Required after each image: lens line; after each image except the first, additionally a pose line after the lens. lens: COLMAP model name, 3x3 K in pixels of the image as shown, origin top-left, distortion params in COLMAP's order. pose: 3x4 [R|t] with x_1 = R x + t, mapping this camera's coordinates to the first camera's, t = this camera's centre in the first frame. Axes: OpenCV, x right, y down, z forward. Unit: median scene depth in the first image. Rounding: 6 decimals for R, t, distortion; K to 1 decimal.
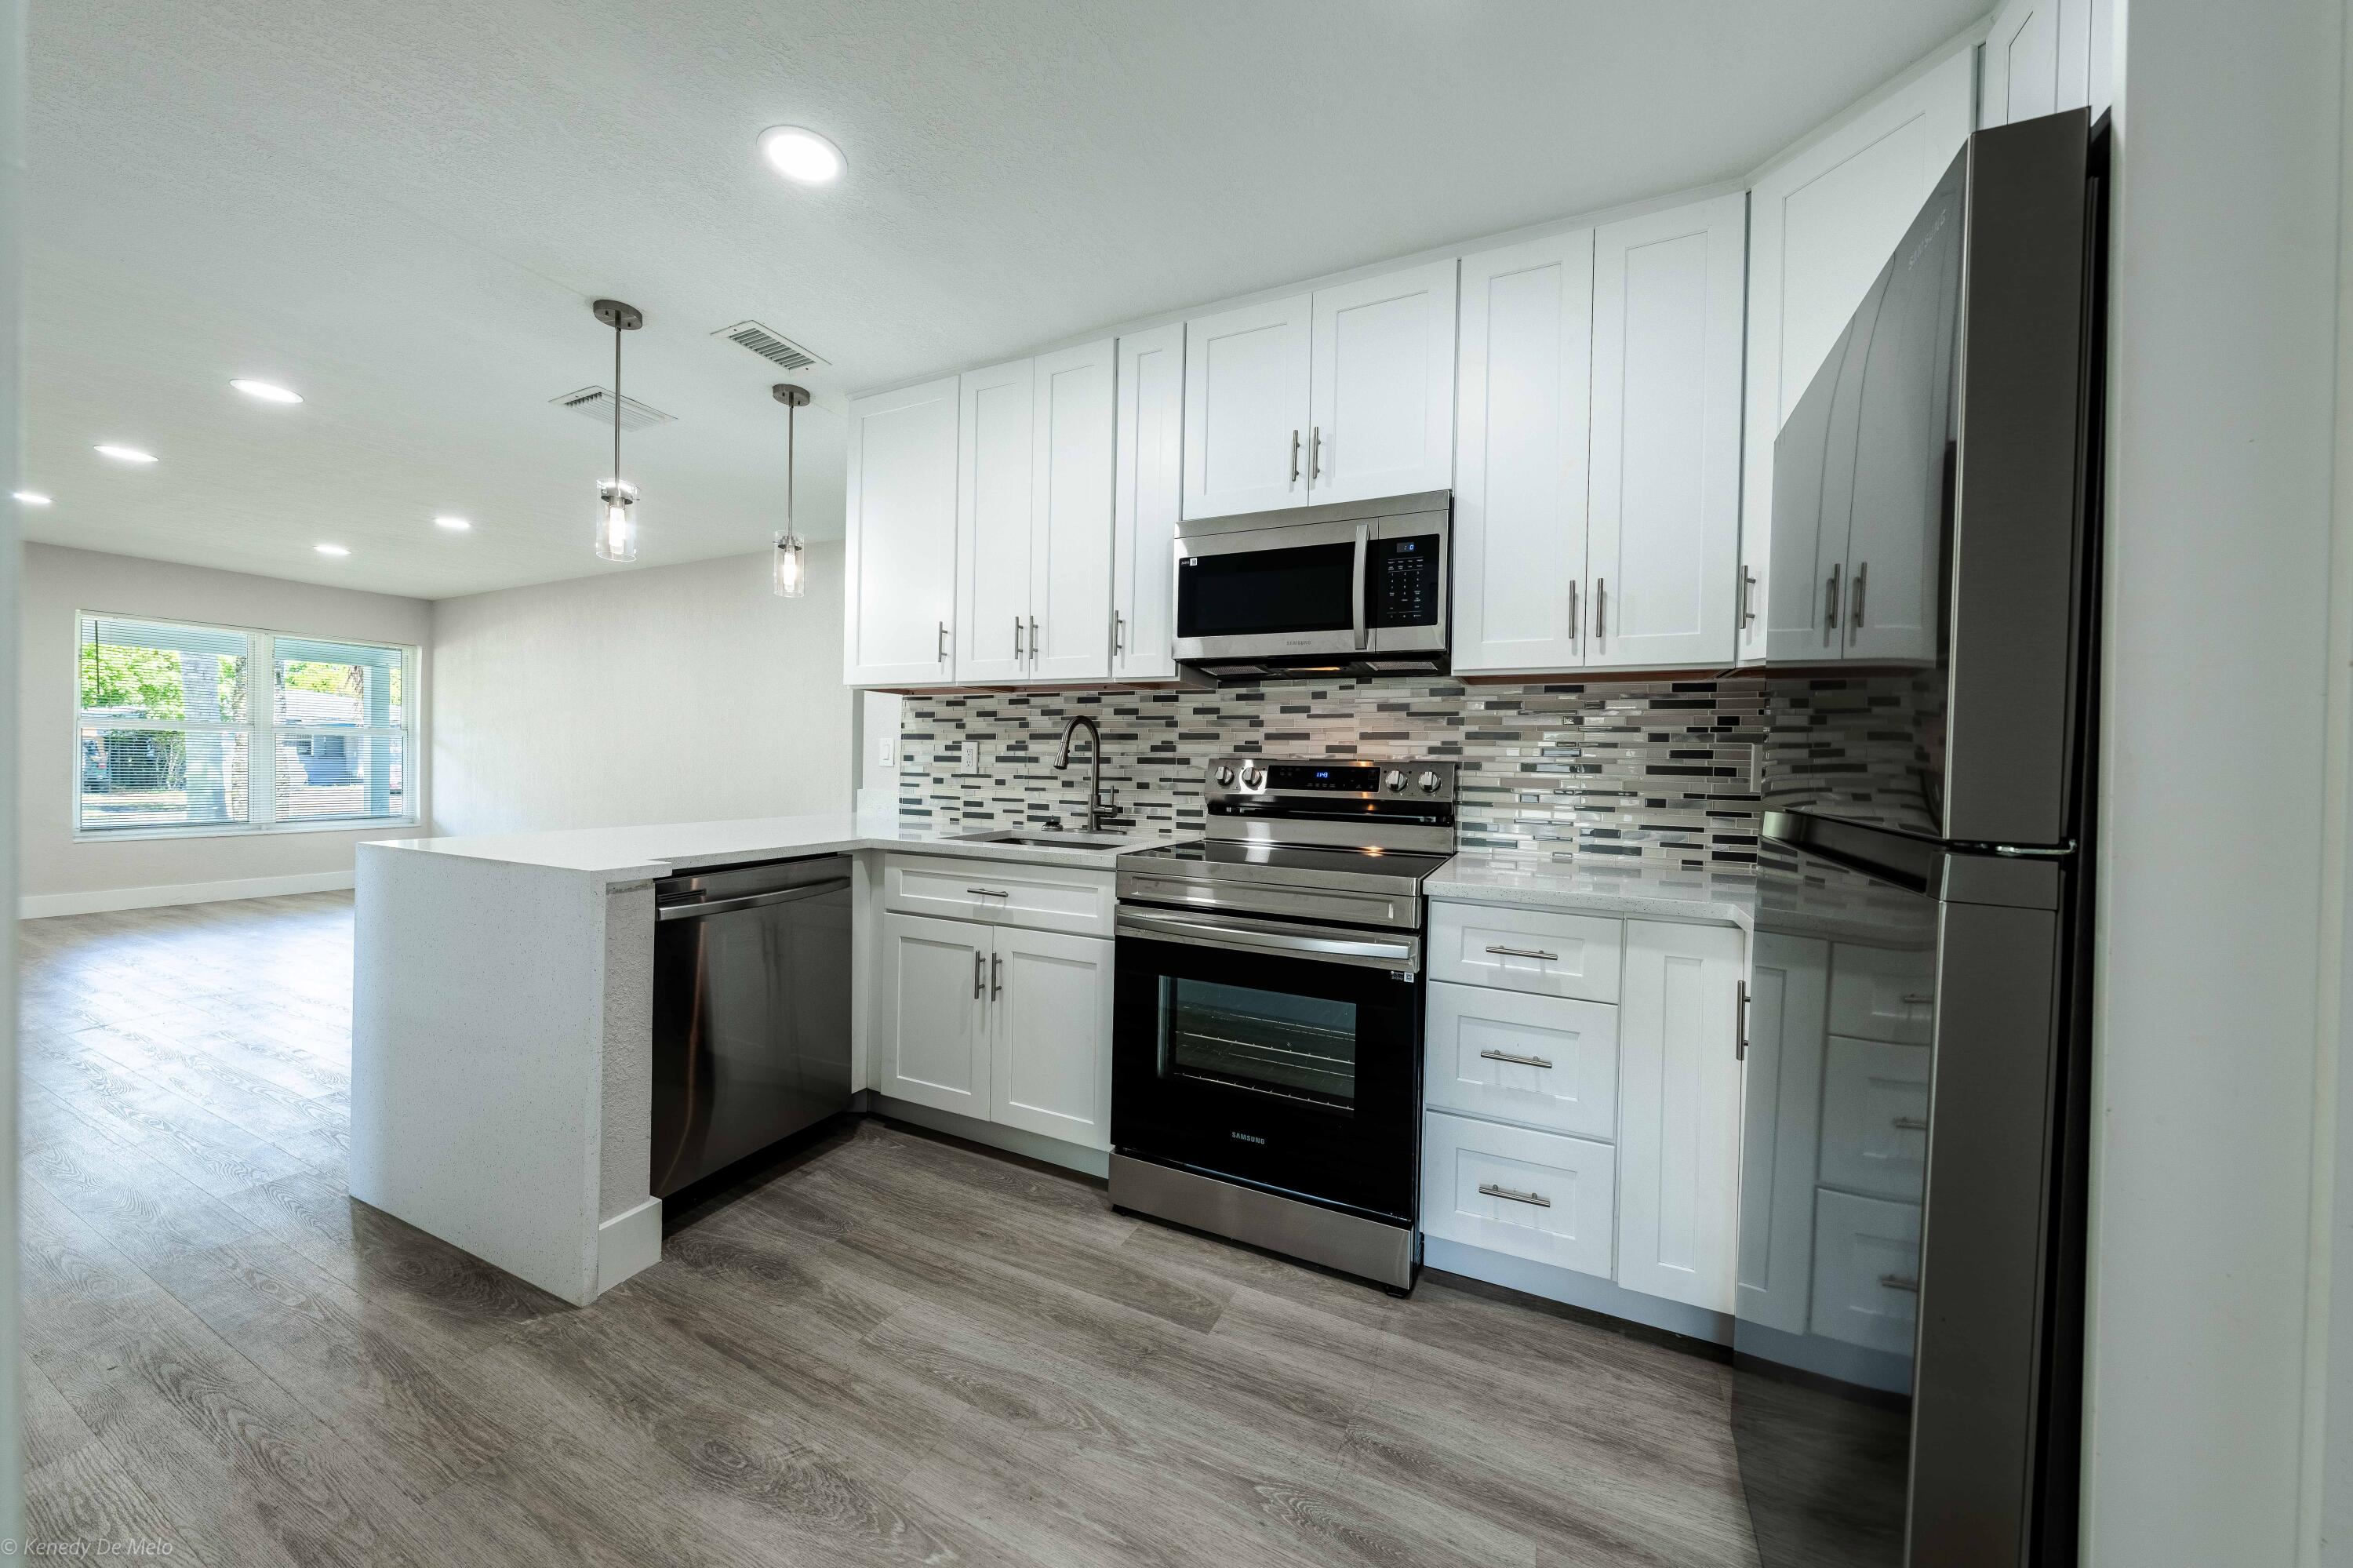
lens RADIAL K [[821.8, 0, 1169.9], [0, 821.8, 773.9], [0, 0, 1]] dist [-0.003530, -0.000795]
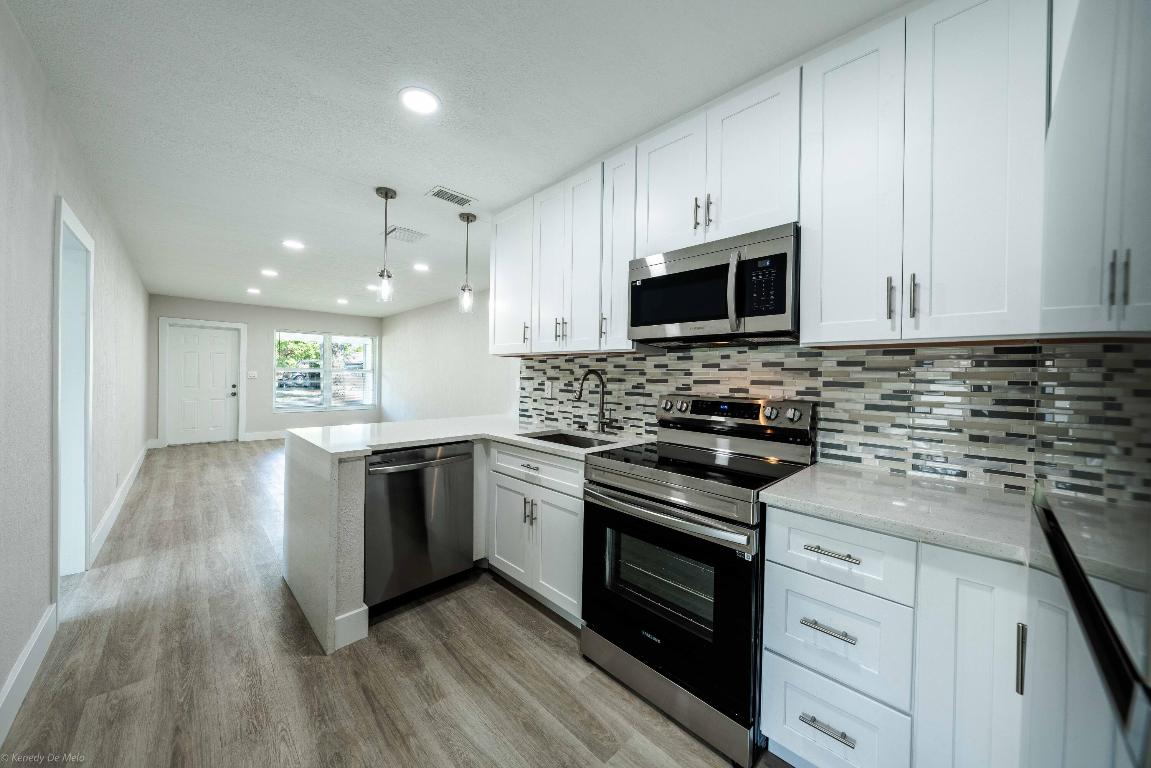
lens RADIAL K [[402.0, 0, 571.6], [0, 402.0, 378.3], [0, 0, 1]] dist [-0.003530, -0.000795]
pose [[0.939826, -0.002496, -0.341645, 0.191370], [-0.001199, 0.999943, -0.010605, -0.051302], [0.341652, 0.010376, 0.939769, 0.169465]]
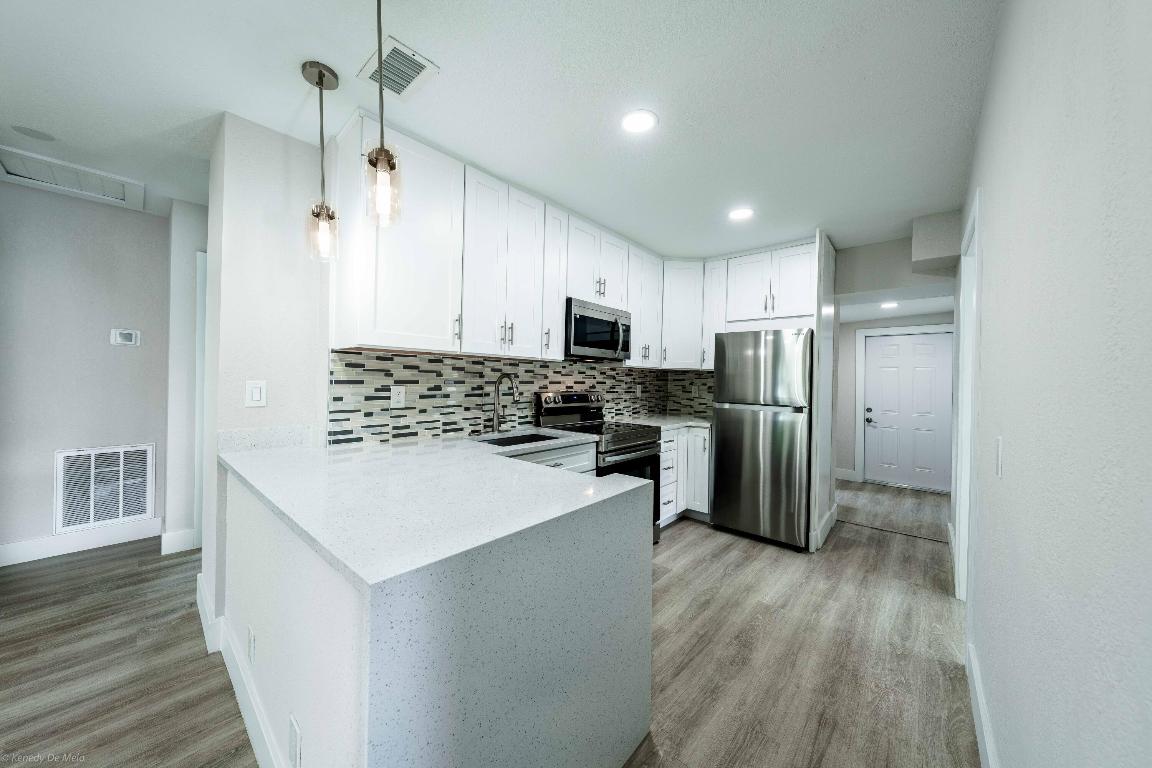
lens RADIAL K [[402.3, 0, 579.5], [0, 402.3, 377.8], [0, 0, 1]] dist [-0.003530, -0.000795]
pose [[0.253599, -0.010136, 0.967256, -1.210634], [-0.000313, 0.999944, 0.010561, -0.086396], [-0.967309, -0.002981, 0.253582, 0.712763]]
